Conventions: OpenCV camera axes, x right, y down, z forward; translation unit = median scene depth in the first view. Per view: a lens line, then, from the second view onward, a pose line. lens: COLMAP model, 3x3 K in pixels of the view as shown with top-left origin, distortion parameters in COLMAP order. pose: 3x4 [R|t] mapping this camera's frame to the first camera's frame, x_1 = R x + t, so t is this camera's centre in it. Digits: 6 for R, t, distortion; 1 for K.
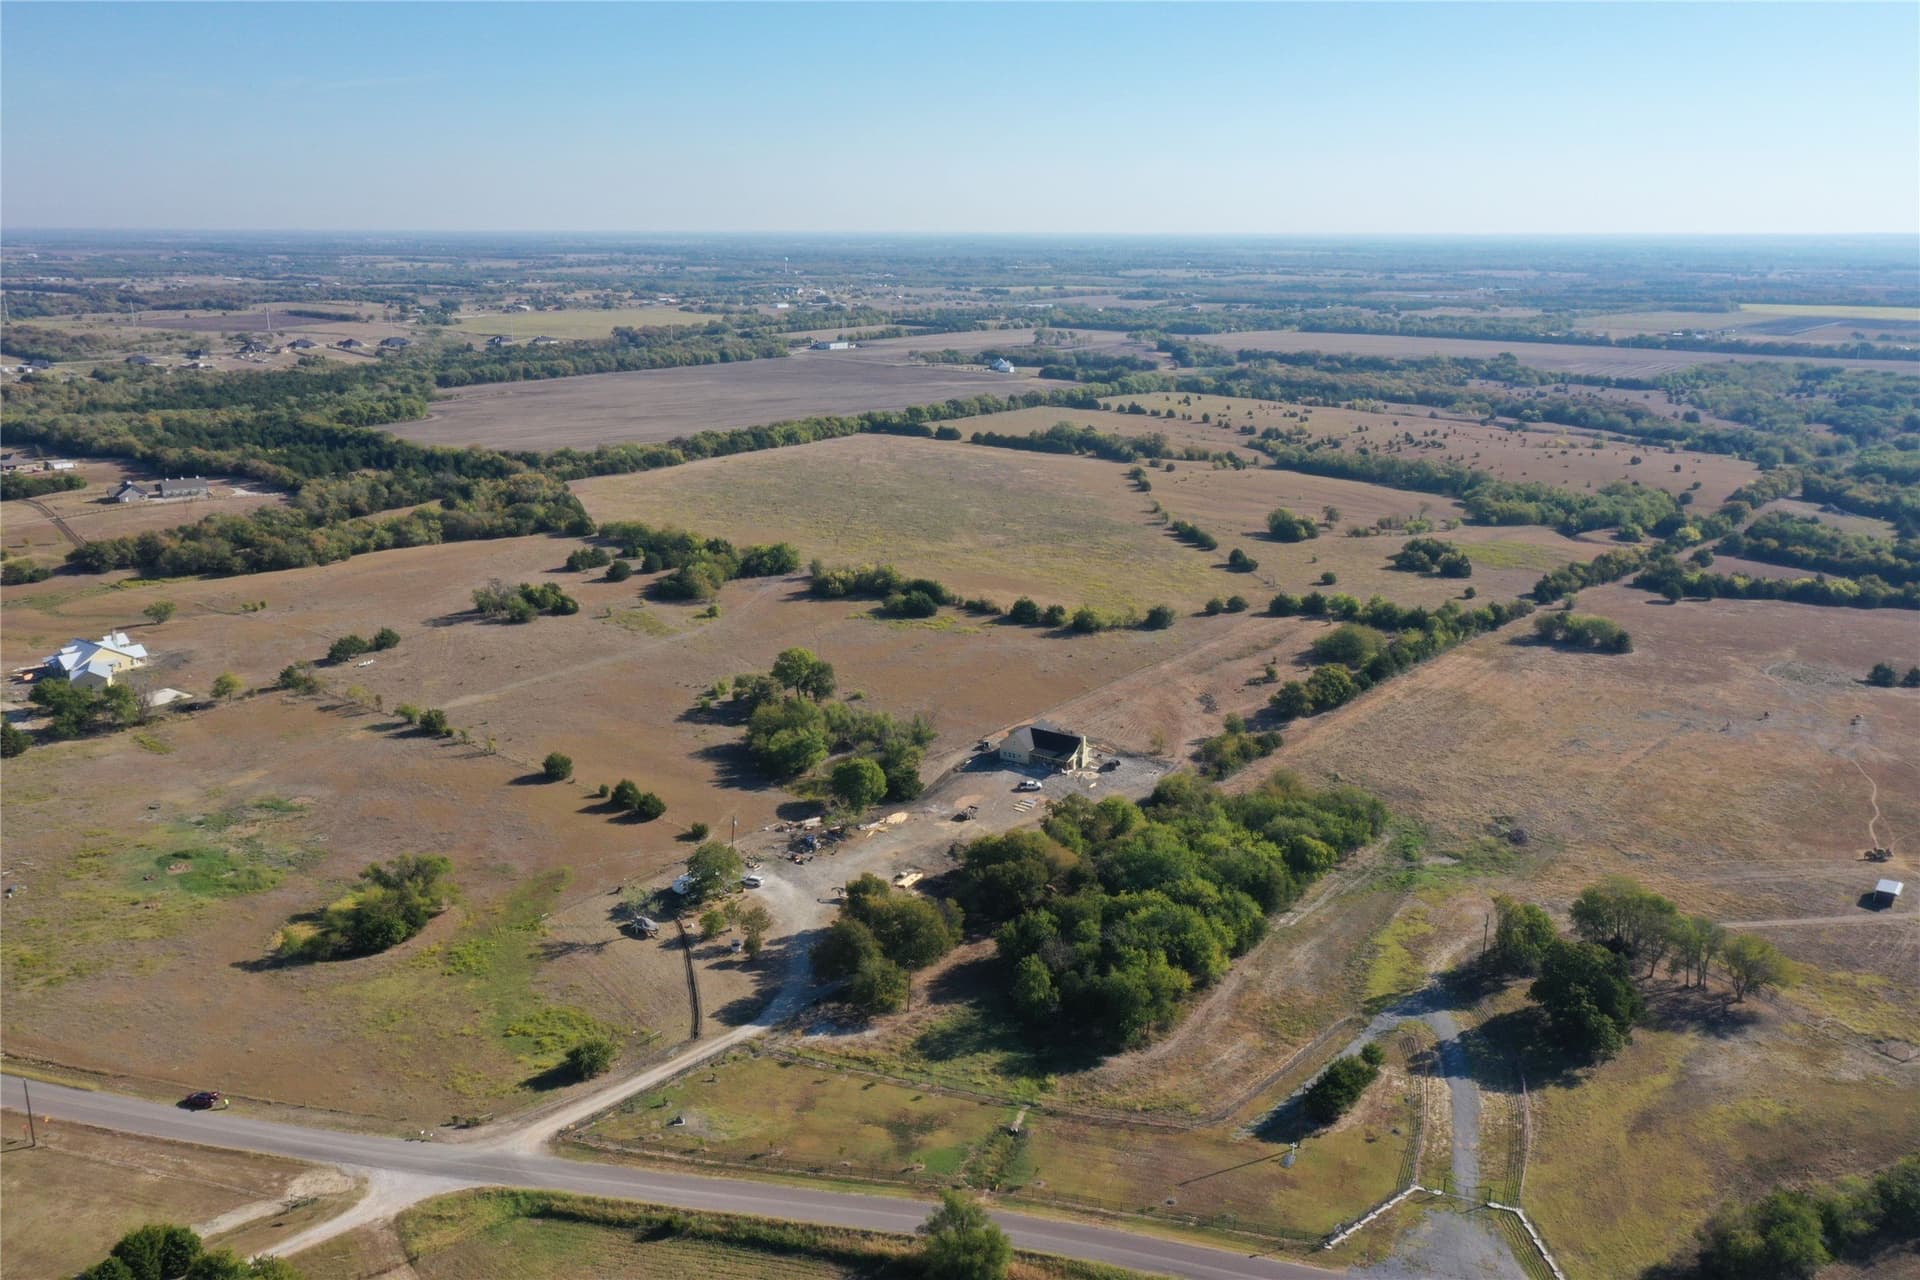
lens RADIAL K [[1533.0, 0, 960.4], [0, 1533.0, 650.4], [0, 0, 1]] dist [0.000358, 0.008096]
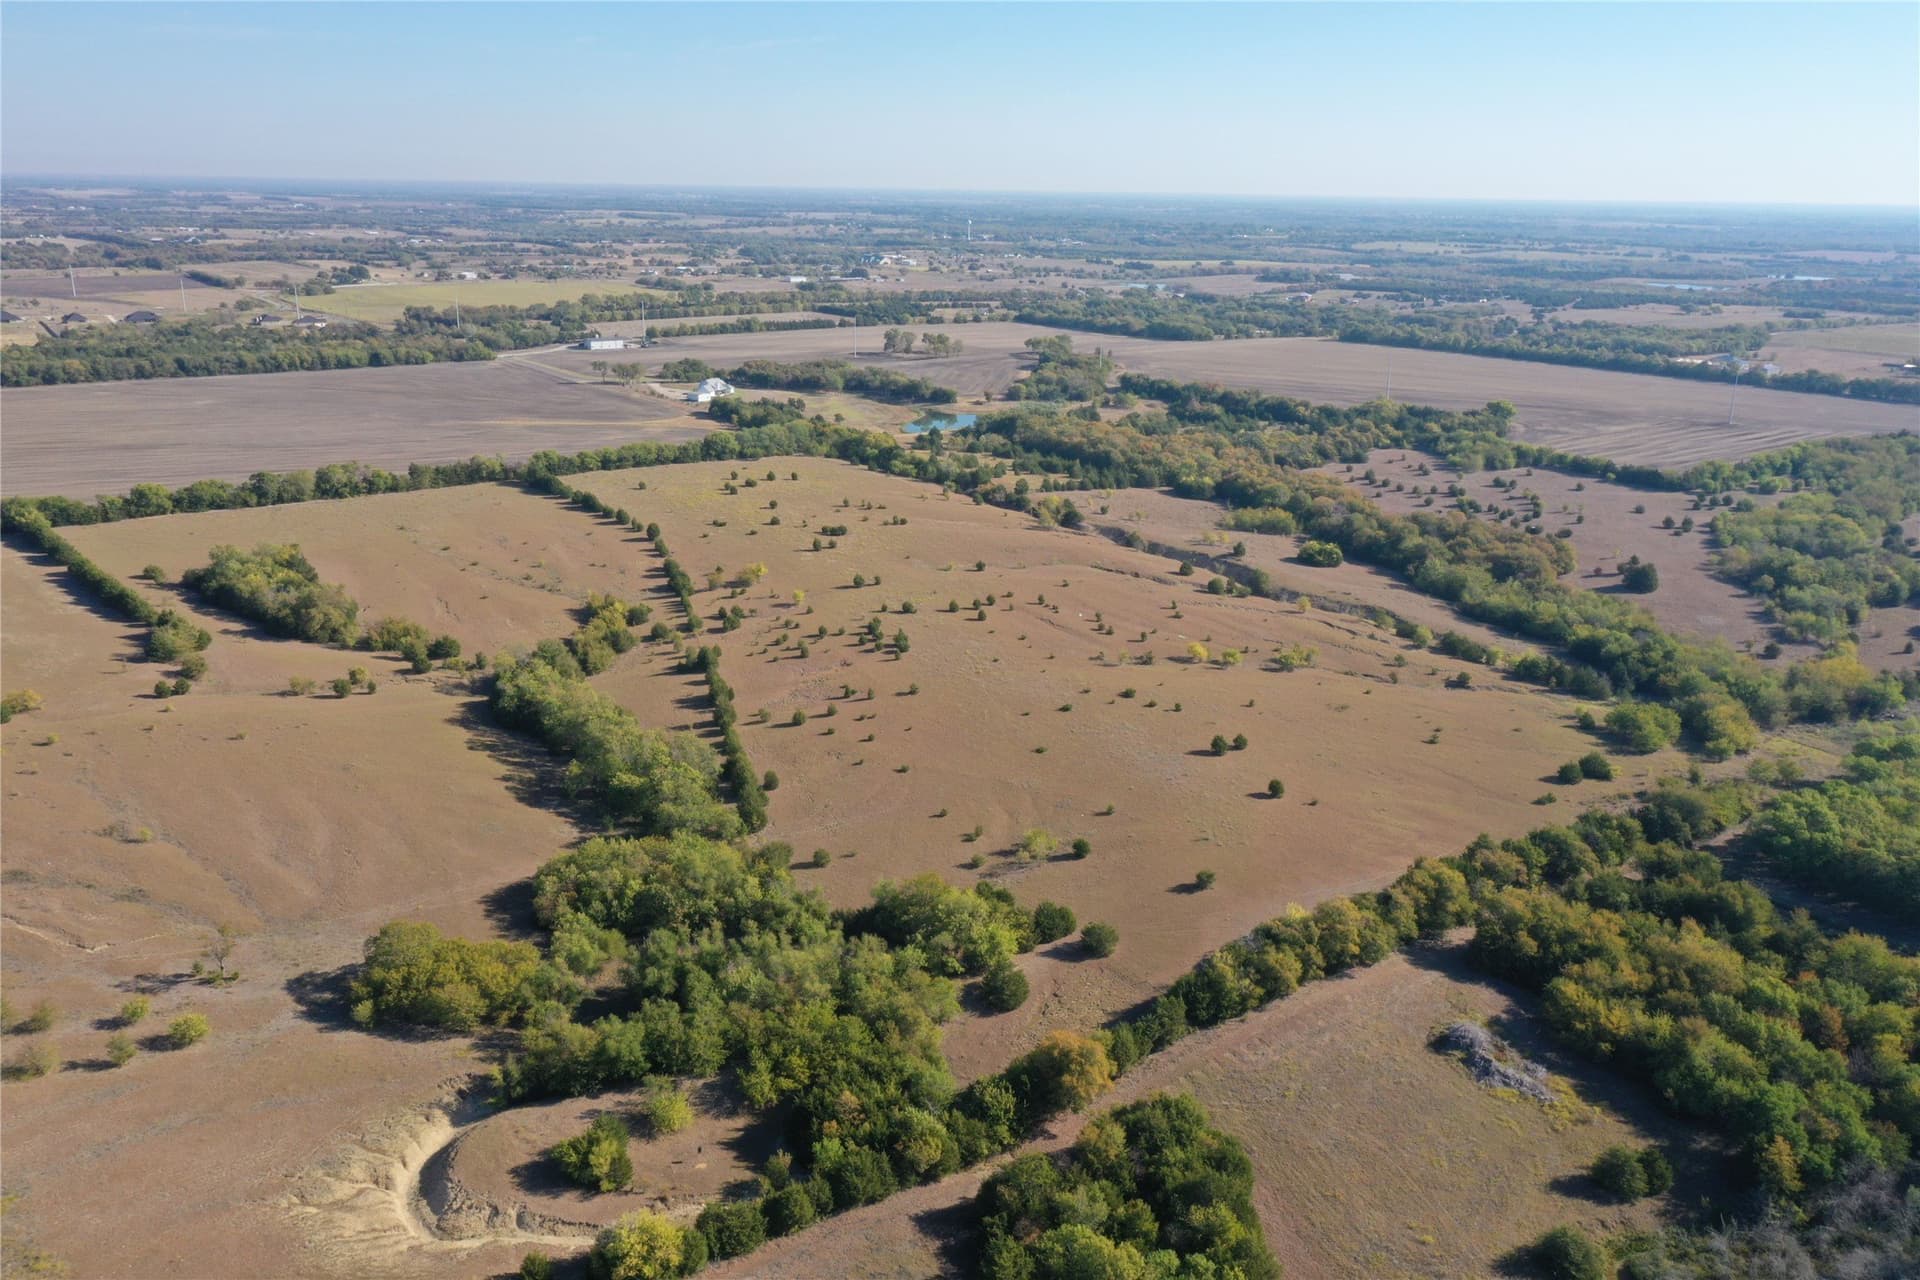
lens RADIAL K [[1547.6, 0, 969.0], [0, 1547.6, 613.2], [0, 0, 1]] dist [0.007055, 0.010908]
pose [[0.975163, 0.073316, -0.209003, 0.307807], [-0.073599, 0.997267, 0.006435, -0.106042], [0.208904, 0.009107, 0.977894, 0.377230]]
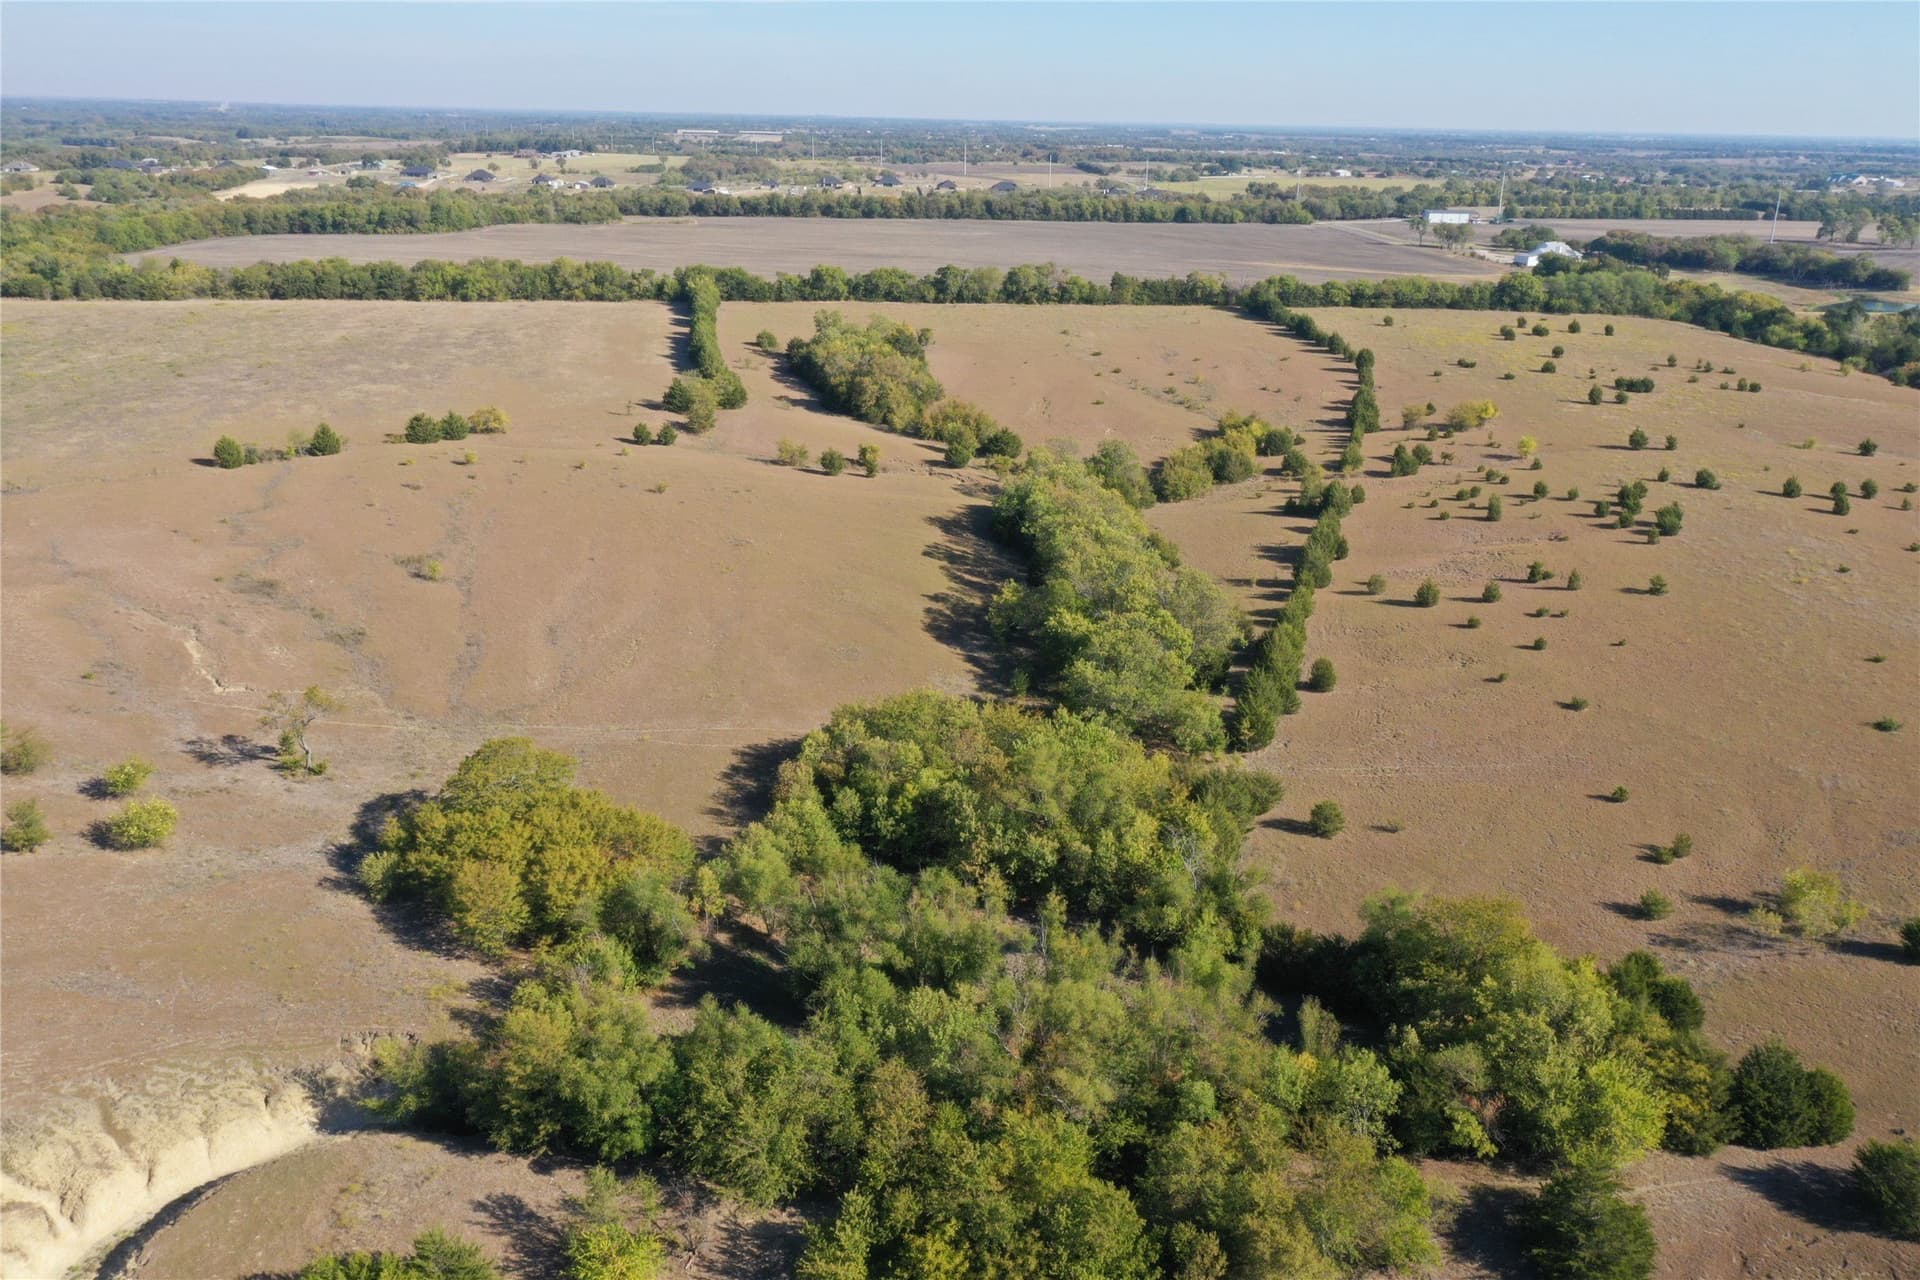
lens RADIAL K [[1533.0, 0, 960.4], [0, 1533.0, 650.4], [0, 0, 1]] dist [0.000358, 0.008096]
pose [[0.698780, 0.244471, -0.672265, 0.295847], [-0.207059, 0.968683, 0.137038, -0.088075], [0.684714, 0.043439, 0.727517, 0.502156]]
